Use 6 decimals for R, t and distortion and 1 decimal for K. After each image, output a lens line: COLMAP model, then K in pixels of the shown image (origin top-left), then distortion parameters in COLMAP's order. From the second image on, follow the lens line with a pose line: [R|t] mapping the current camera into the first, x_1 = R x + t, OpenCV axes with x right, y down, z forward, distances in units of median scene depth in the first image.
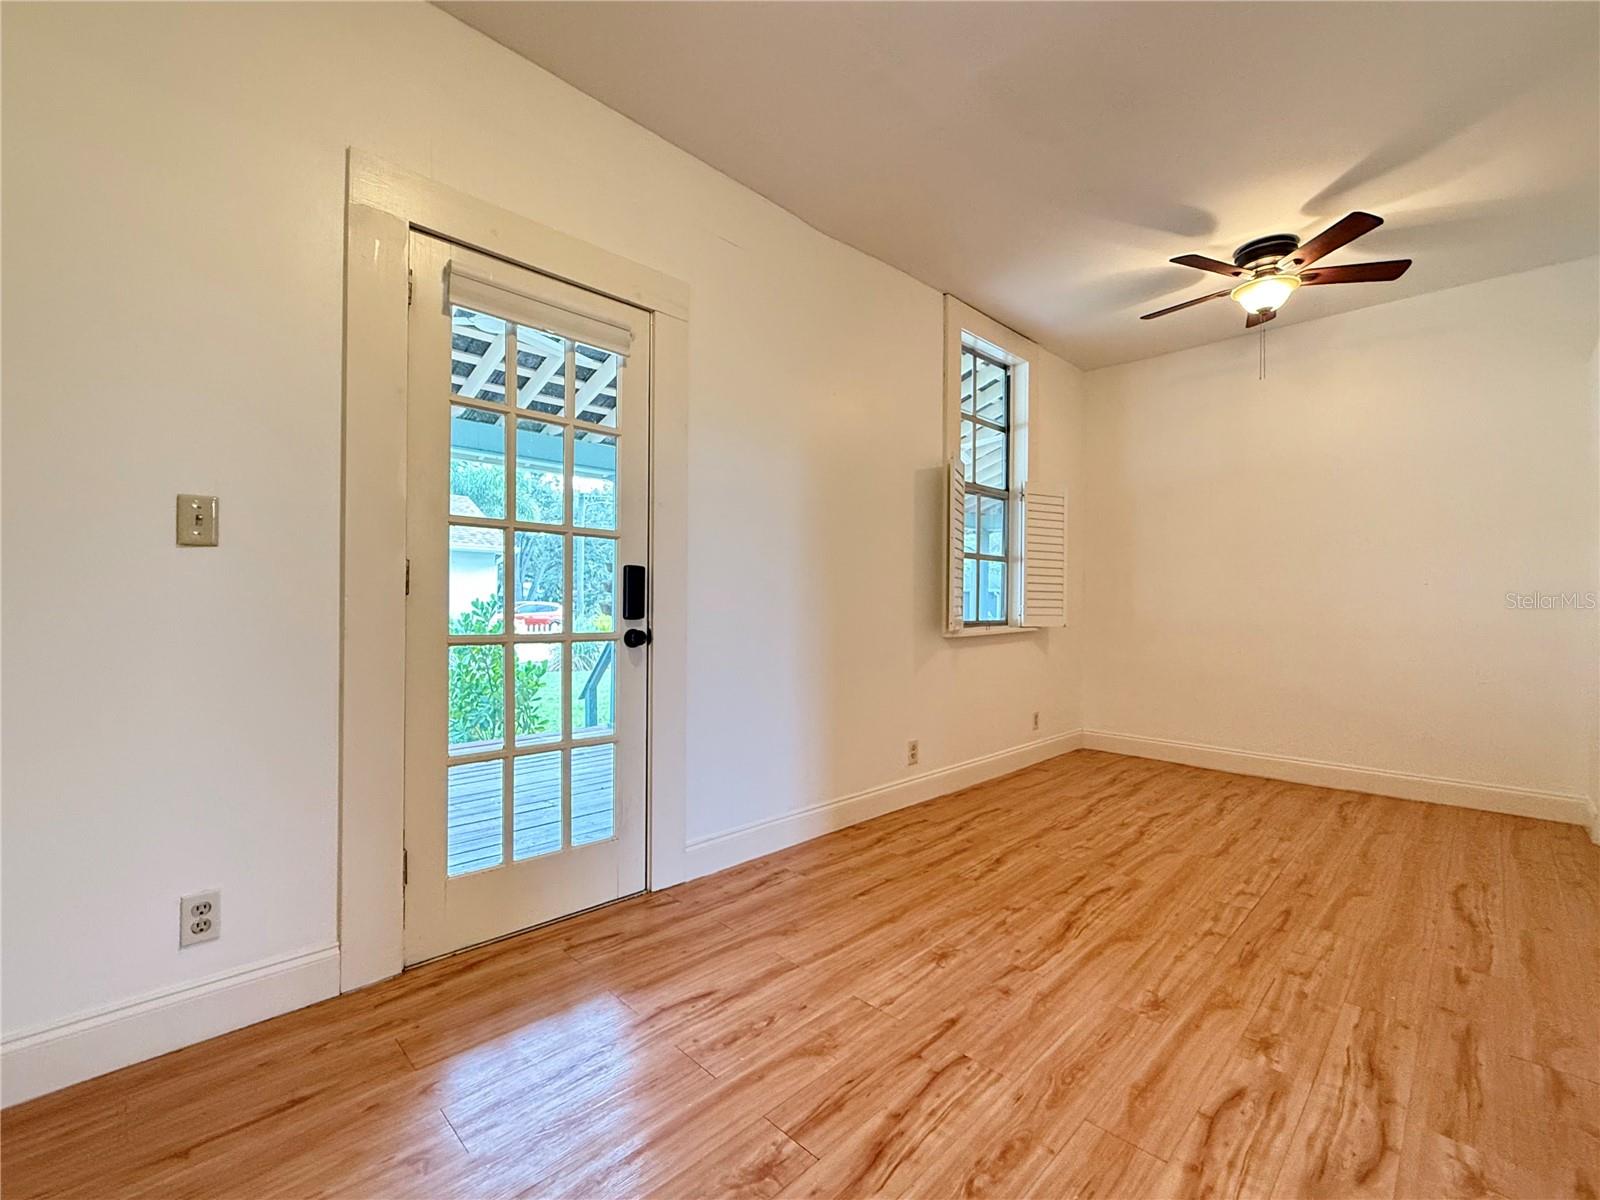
lens RADIAL K [[689.9, 0, 800.0], [0, 689.9, 600.0], [0, 0, 1]] dist [0.001798, -0.000244]
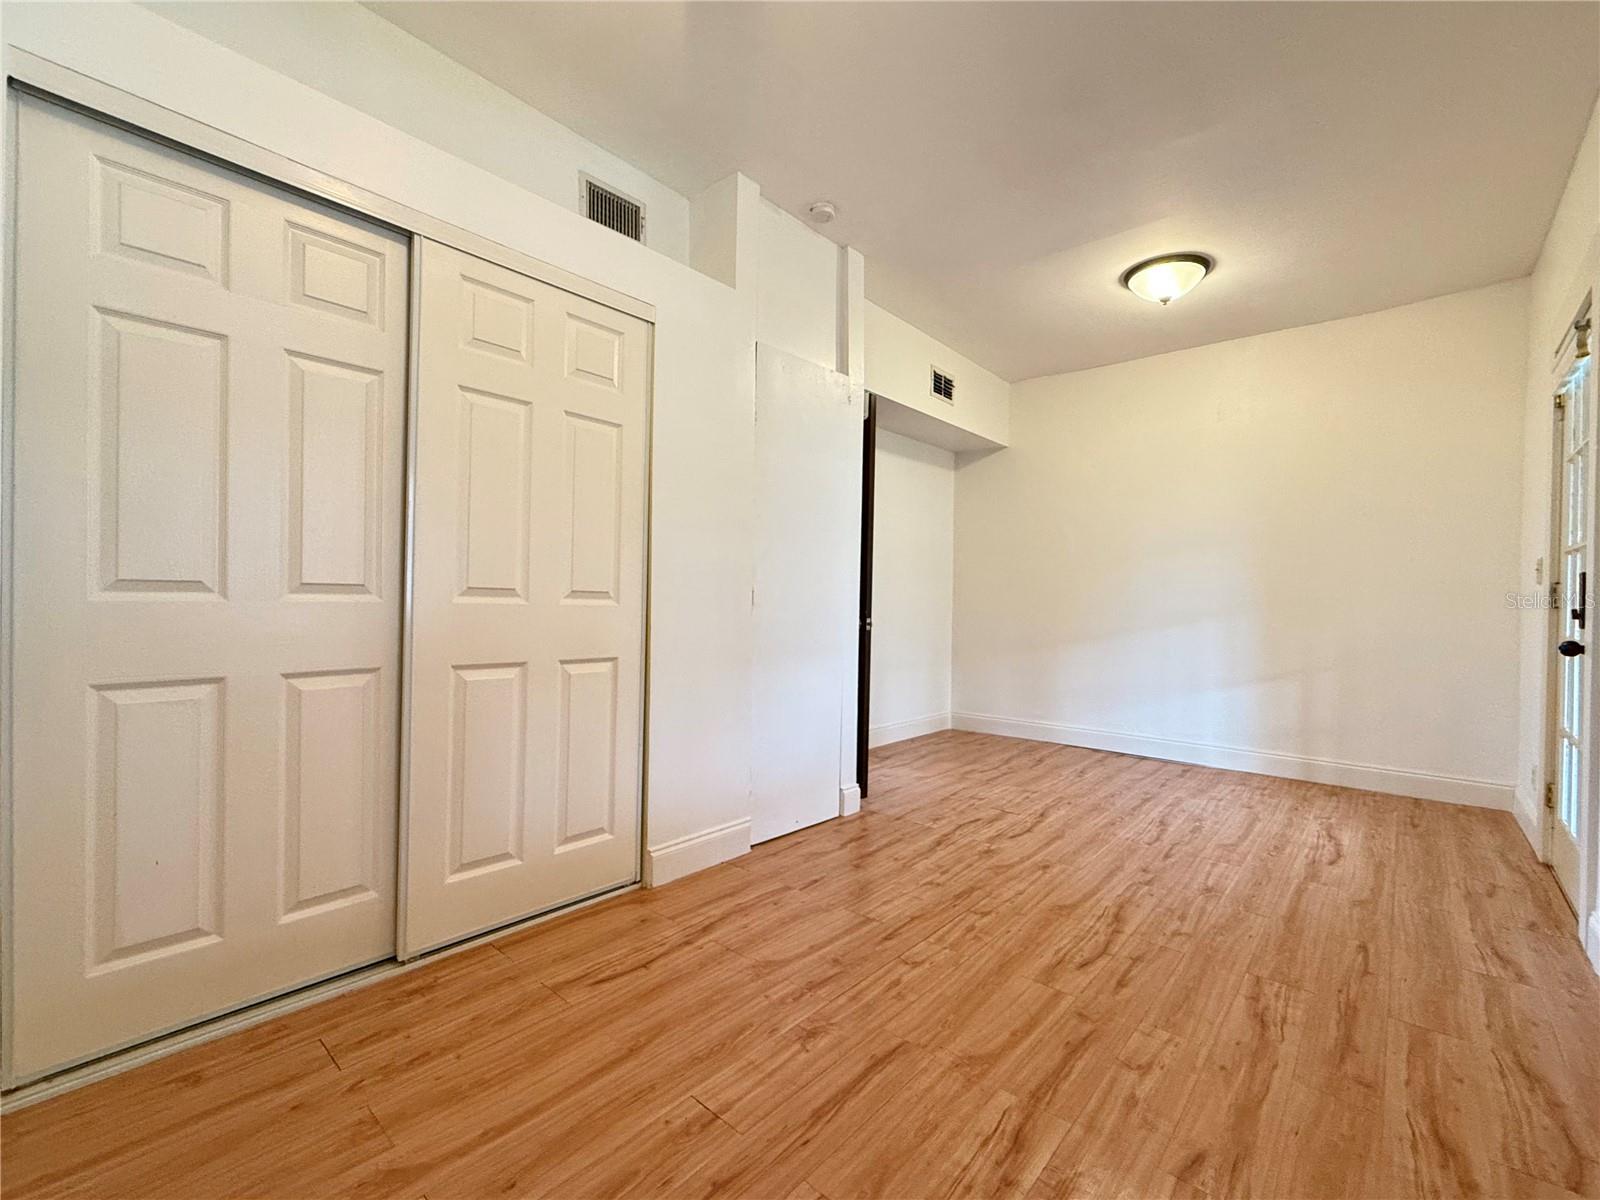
lens RADIAL K [[689.9, 0, 800.0], [0, 689.9, 600.0], [0, 0, 1]] dist [0.001798, -0.000244]
pose [[-0.997691, -0.025156, -0.063087, 0.937936], [-0.024834, 0.999674, -0.005870, 0.021758], [0.063214, -0.004290, -0.997991, 2.001542]]
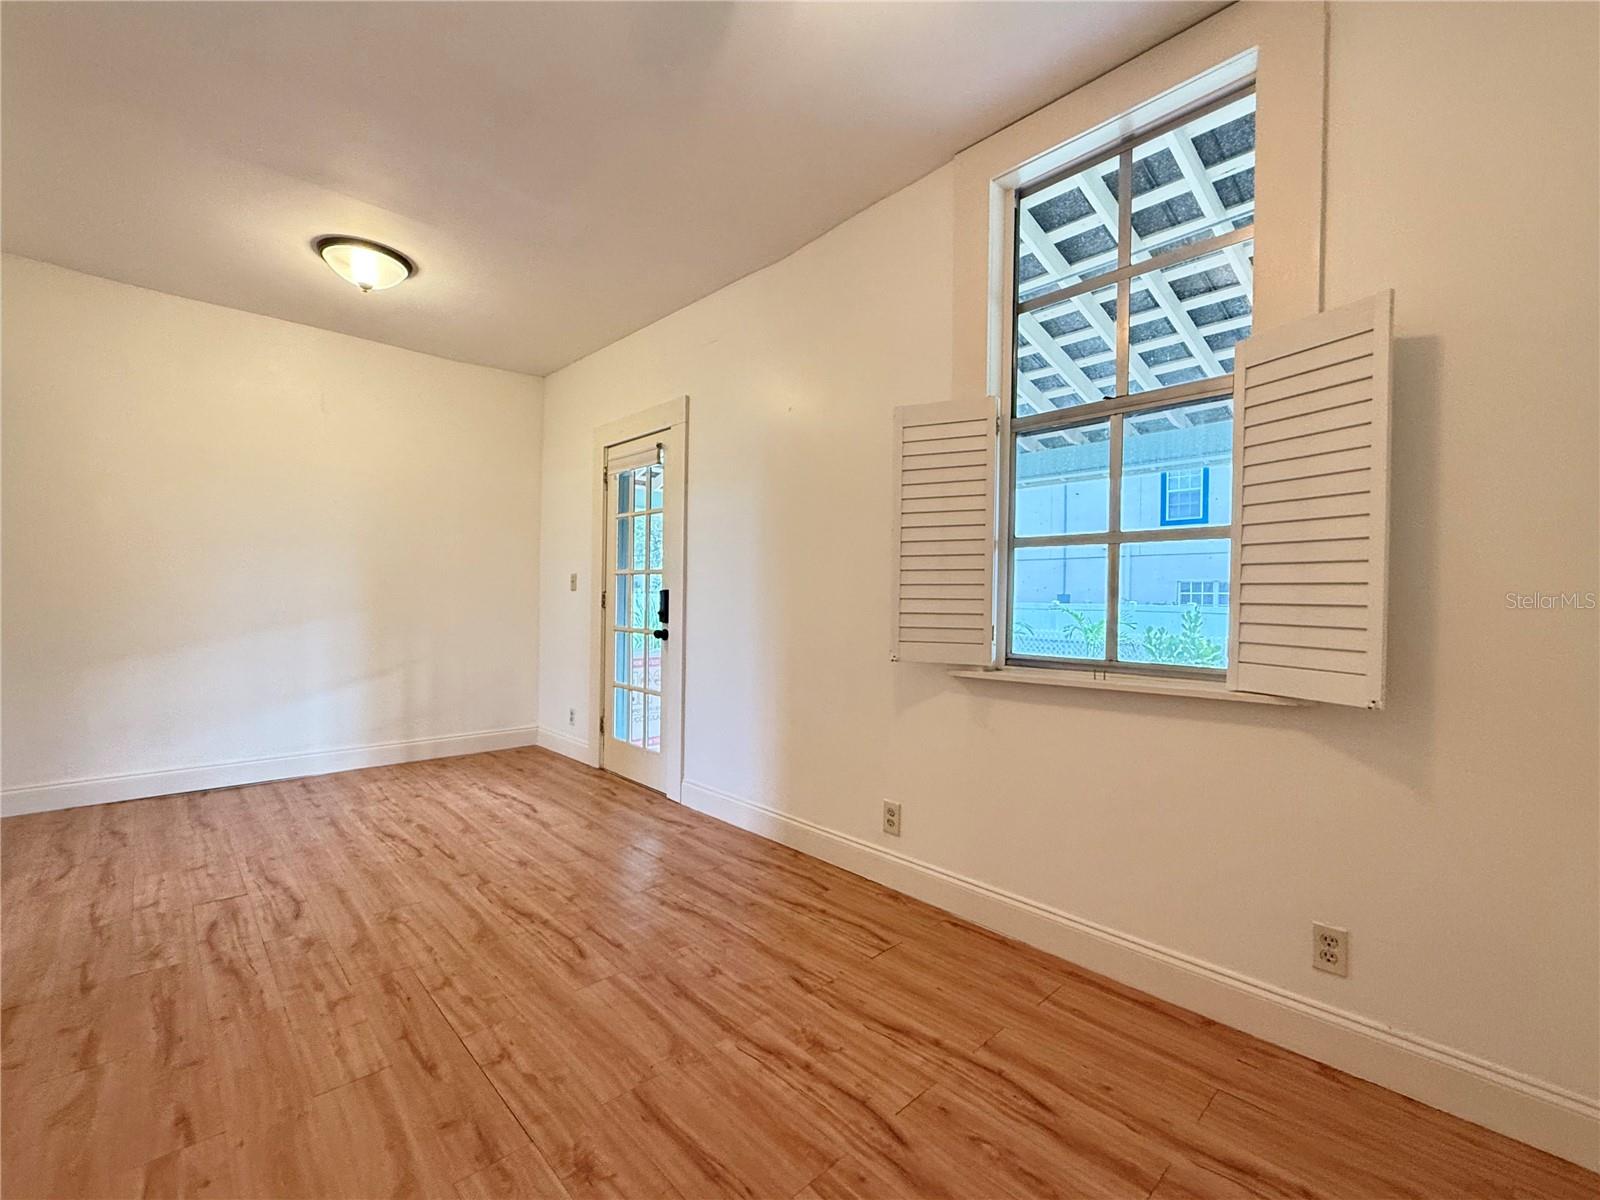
lens RADIAL K [[689.9, 0, 800.0], [0, 689.9, 600.0], [0, 0, 1]] dist [0.001798, -0.000244]
pose [[-0.028026, -0.006668, -0.999585, 1.474499], [-0.009840, 0.999931, -0.006394, -0.019703], [0.999559, 0.009656, -0.028090, 1.468001]]
